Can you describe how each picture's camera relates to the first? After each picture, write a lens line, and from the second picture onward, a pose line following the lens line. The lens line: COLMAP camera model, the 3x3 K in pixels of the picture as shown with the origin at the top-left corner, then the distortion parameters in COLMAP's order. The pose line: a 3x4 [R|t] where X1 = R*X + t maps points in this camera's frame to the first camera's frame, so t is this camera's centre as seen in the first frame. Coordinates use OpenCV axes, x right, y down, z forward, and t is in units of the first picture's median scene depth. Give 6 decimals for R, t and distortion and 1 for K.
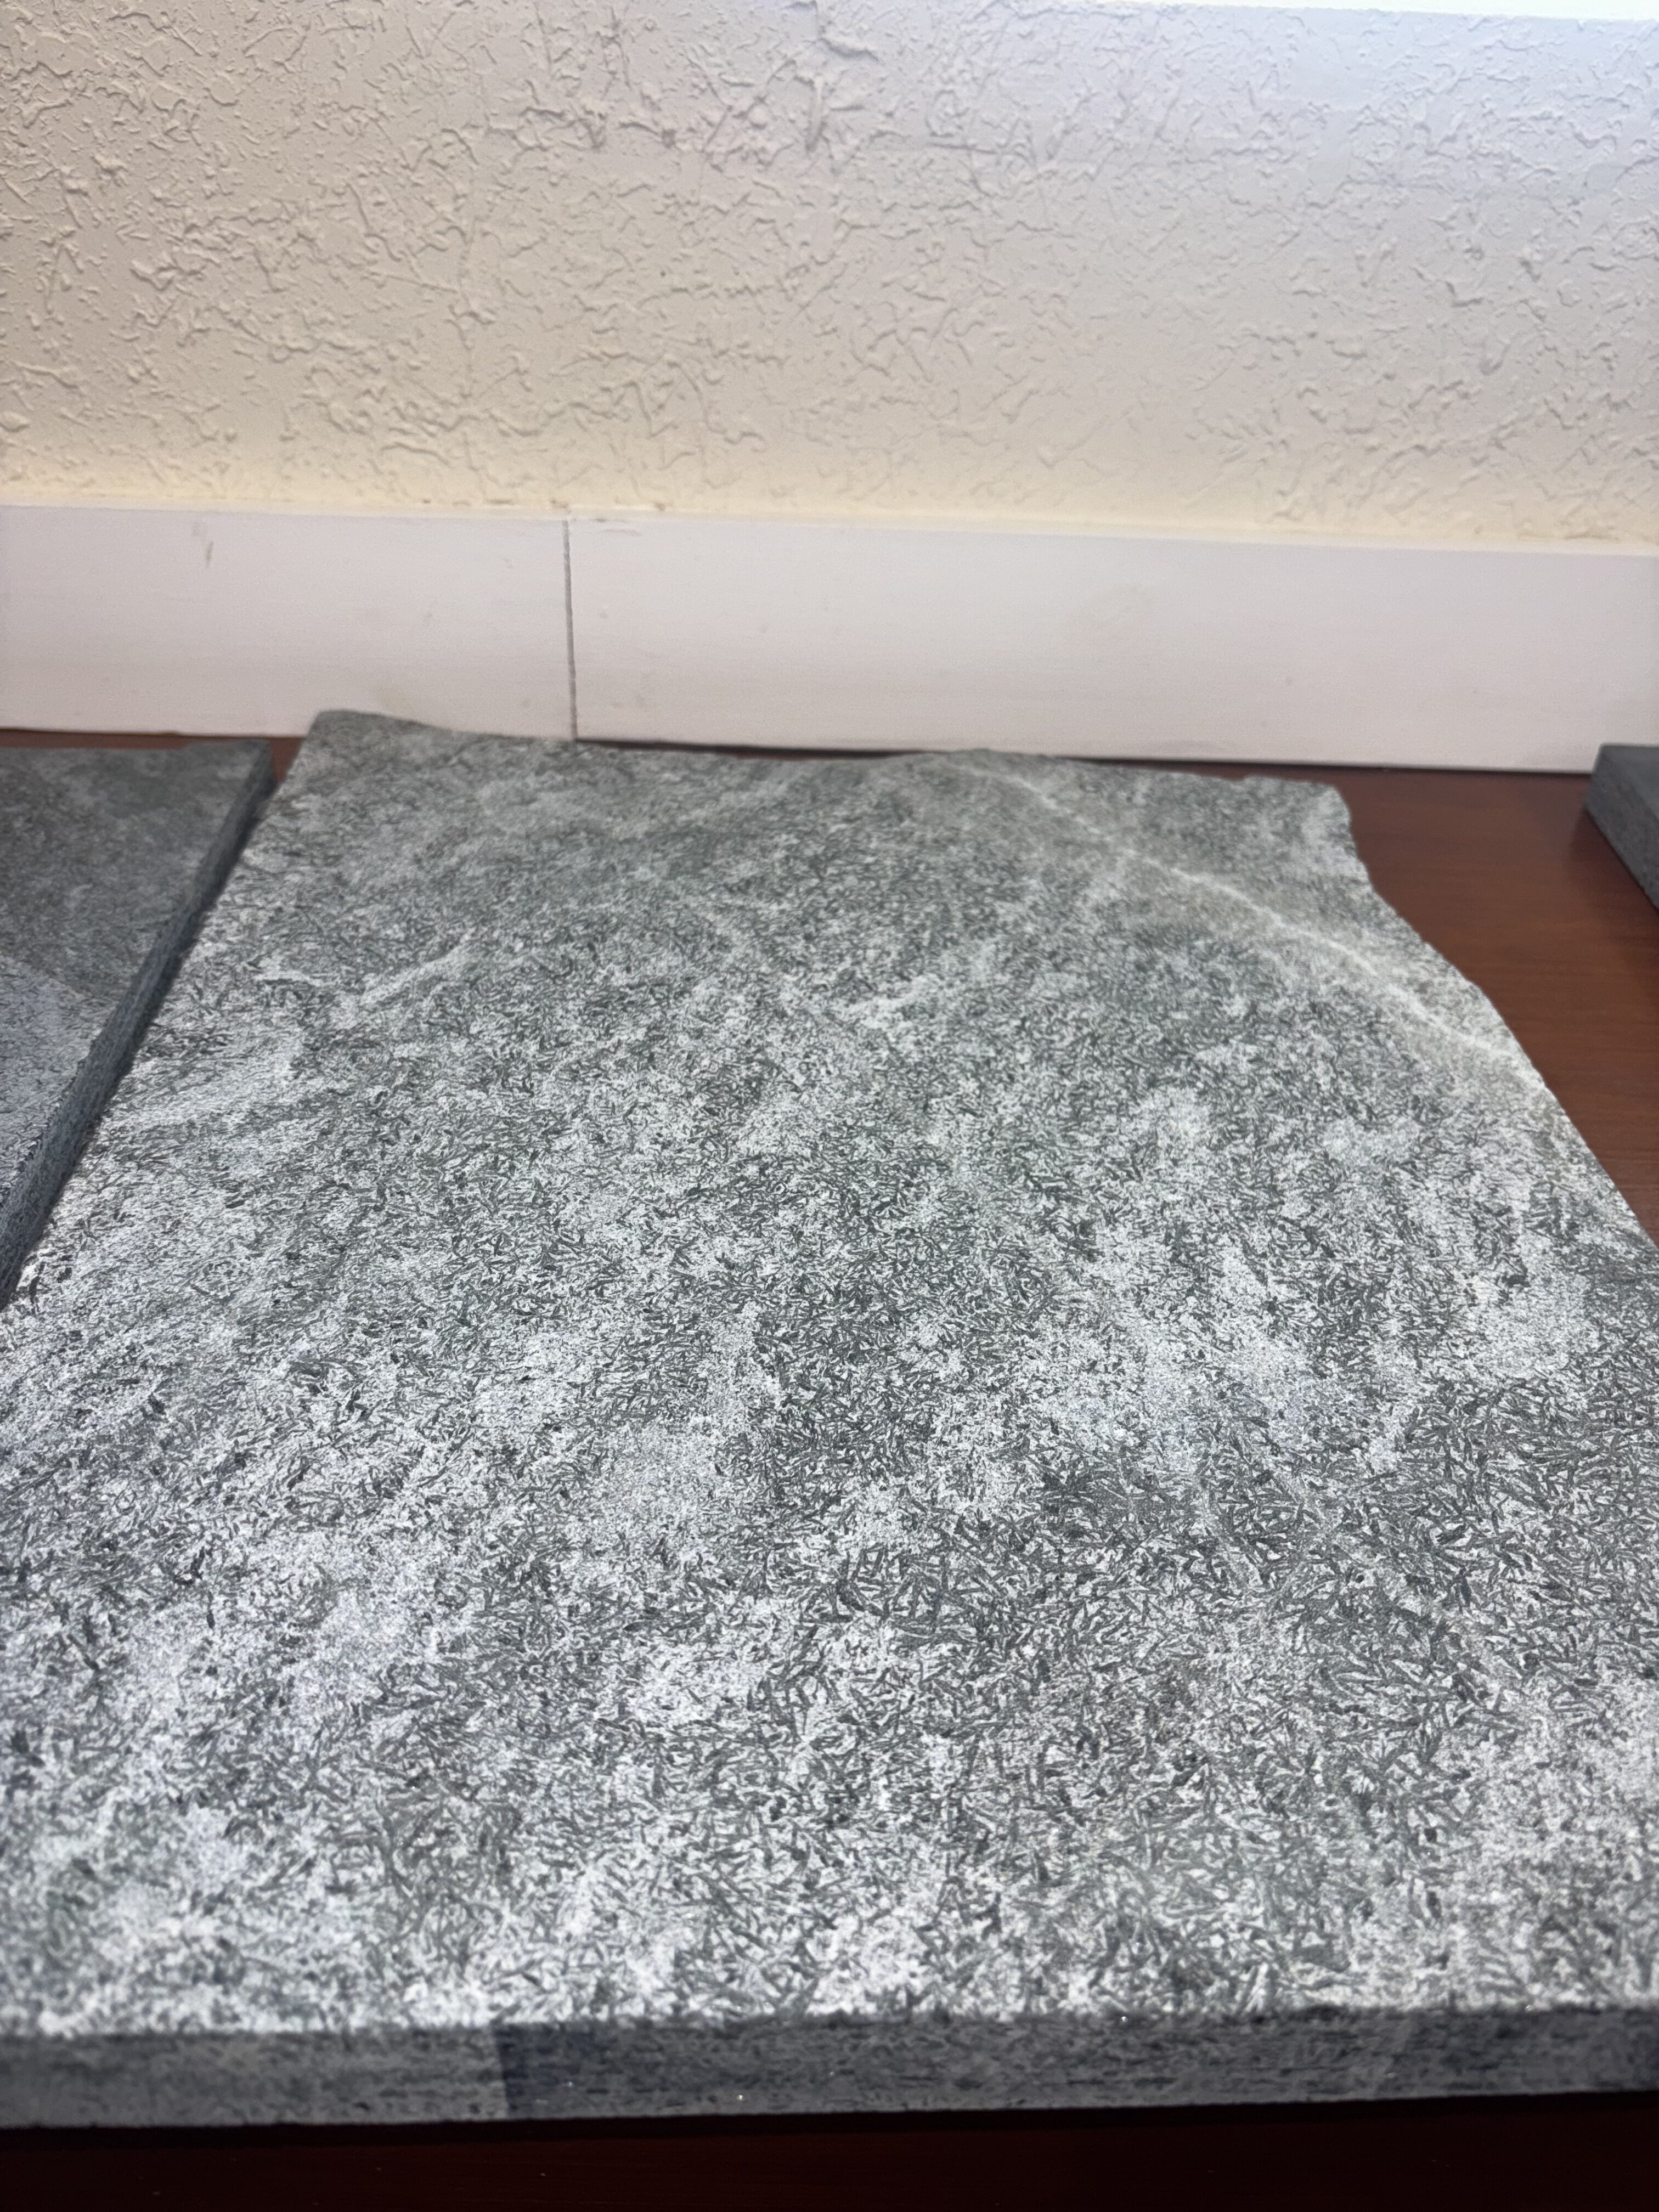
lens RADIAL K [[1863.9, 0, 829.4], [0, 1863.9, 1087.3], [0, 0, 1]] dist [-0.047668, 0.035444]
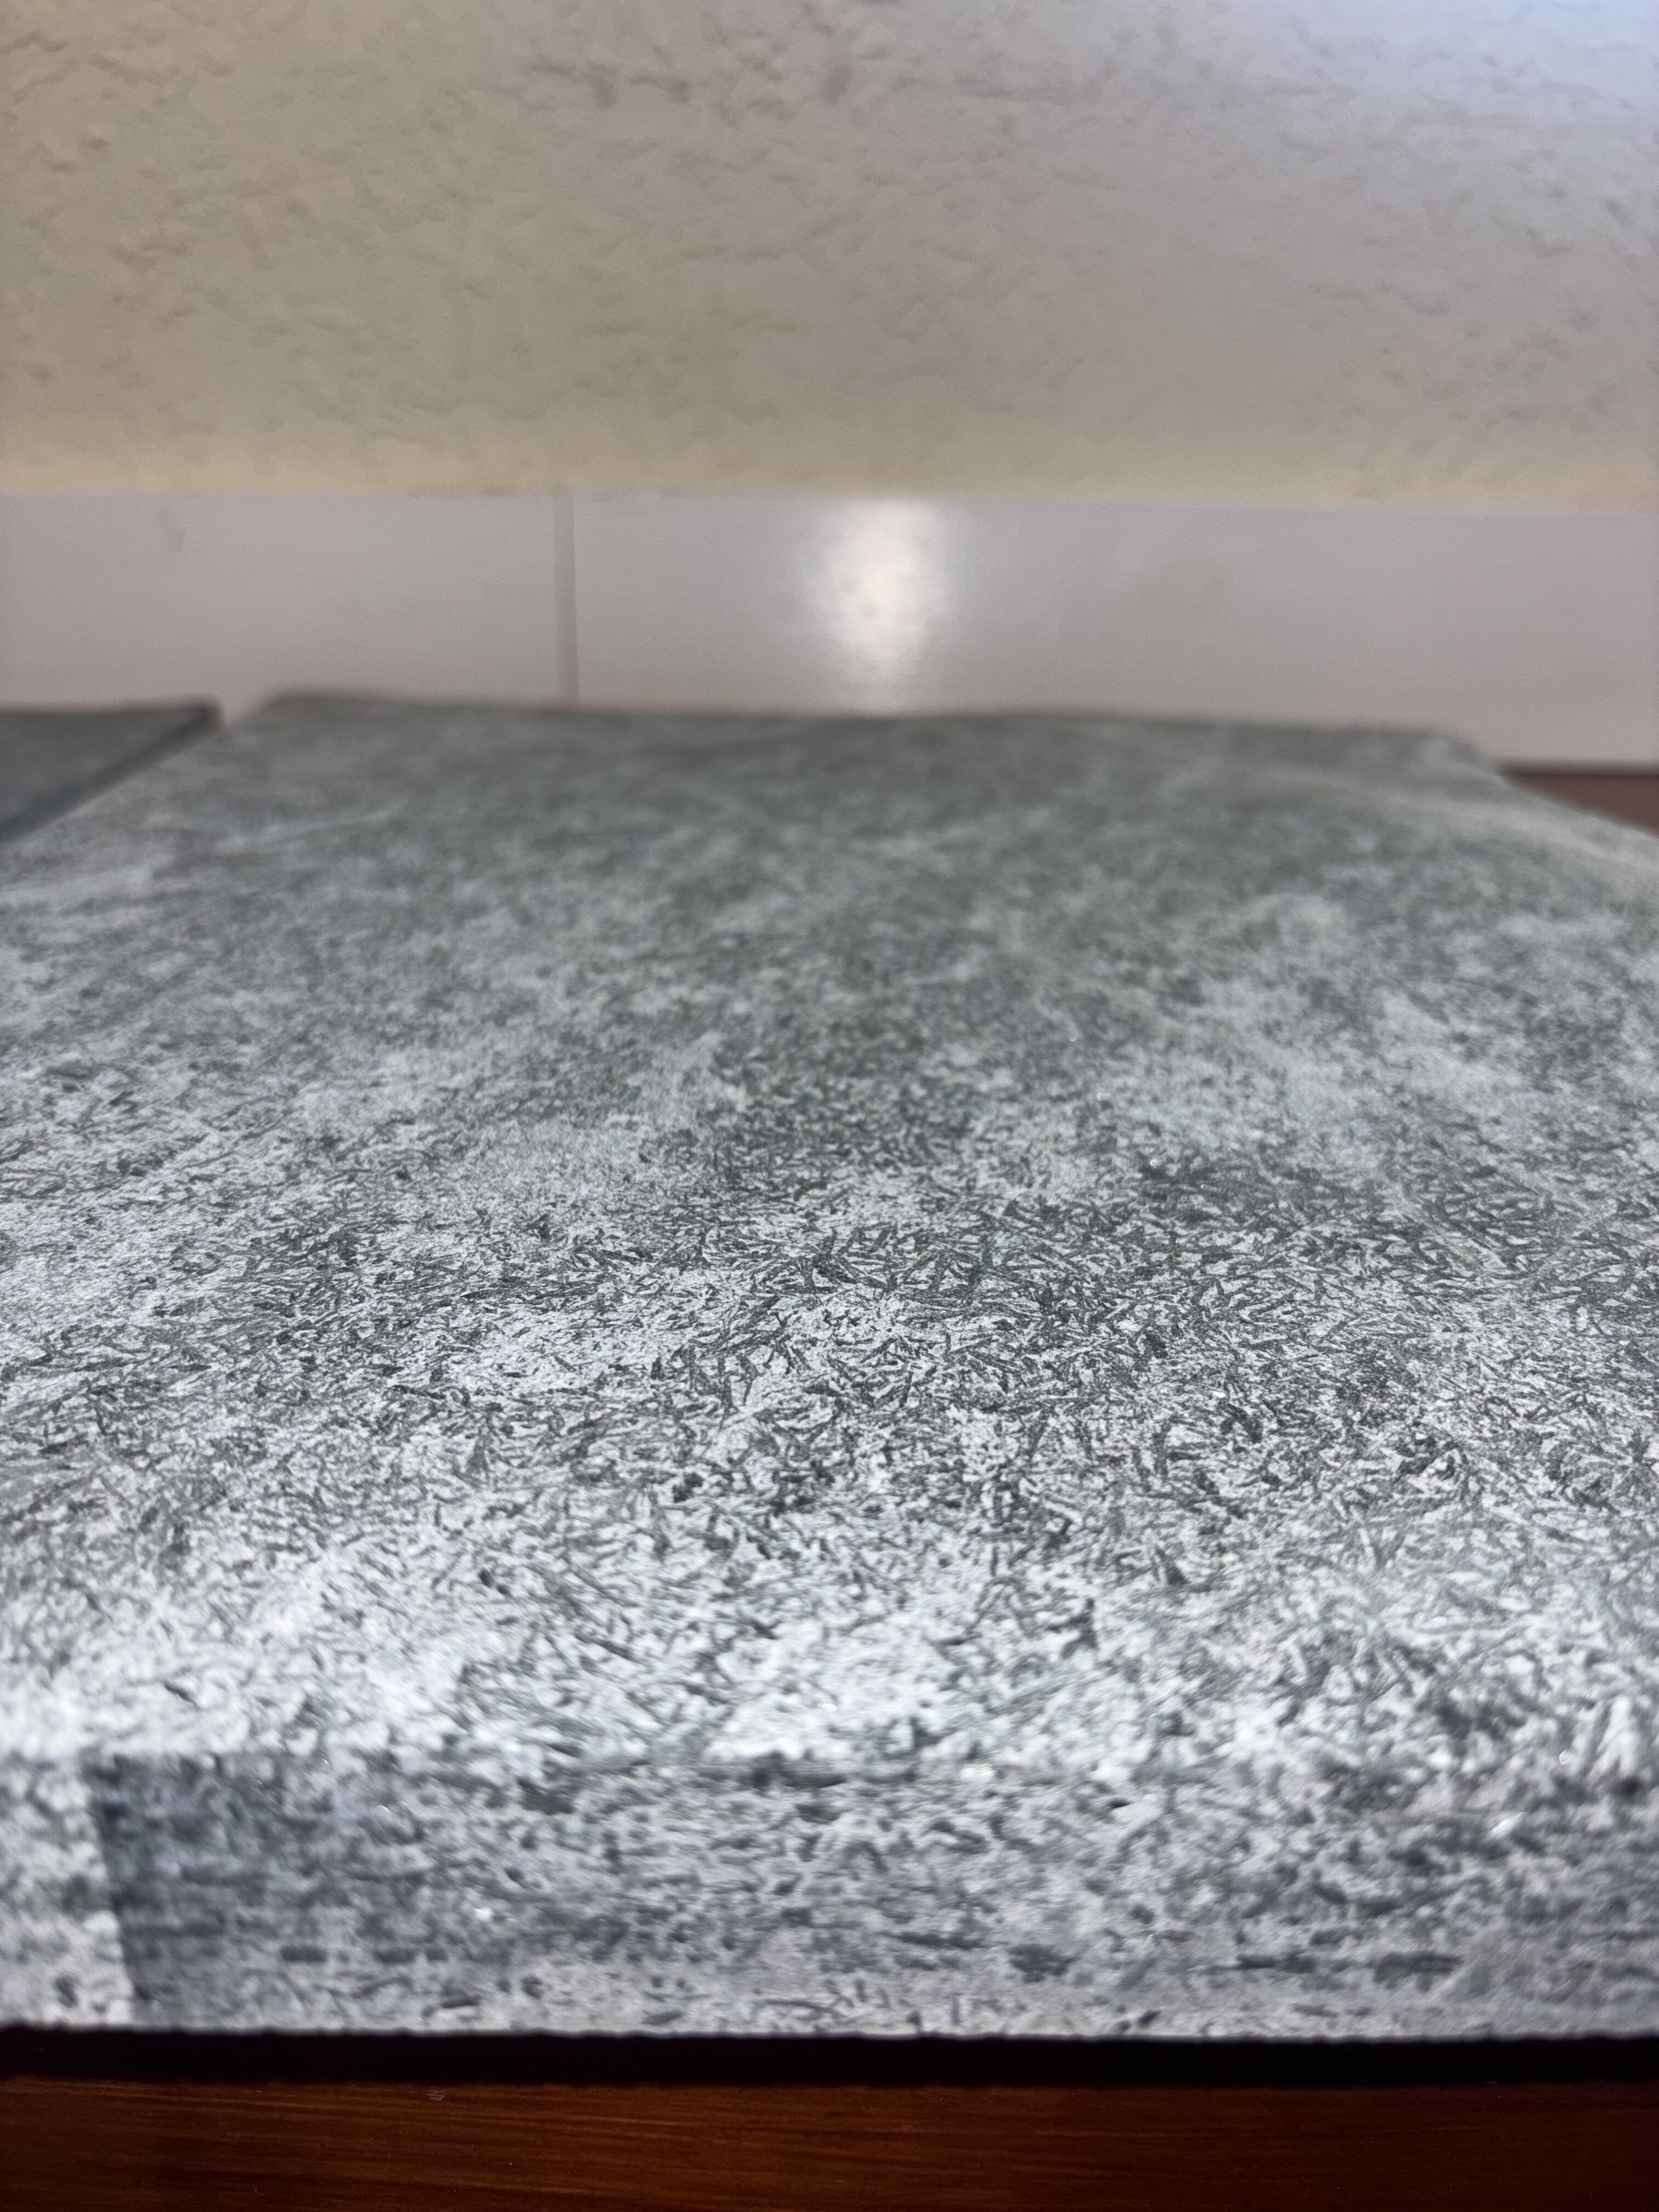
lens RADIAL K [[1863.9, 0, 814.8], [0, 1863.9, 1109.1], [0, 0, 1]] dist [-0.047668, 0.035444]
pose [[0.999107, -0.005787, -0.041854, 0.031032], [-0.003466, 0.976014, -0.217681, 0.358928], [0.042109, 0.217632, 0.975122, 0.388158]]
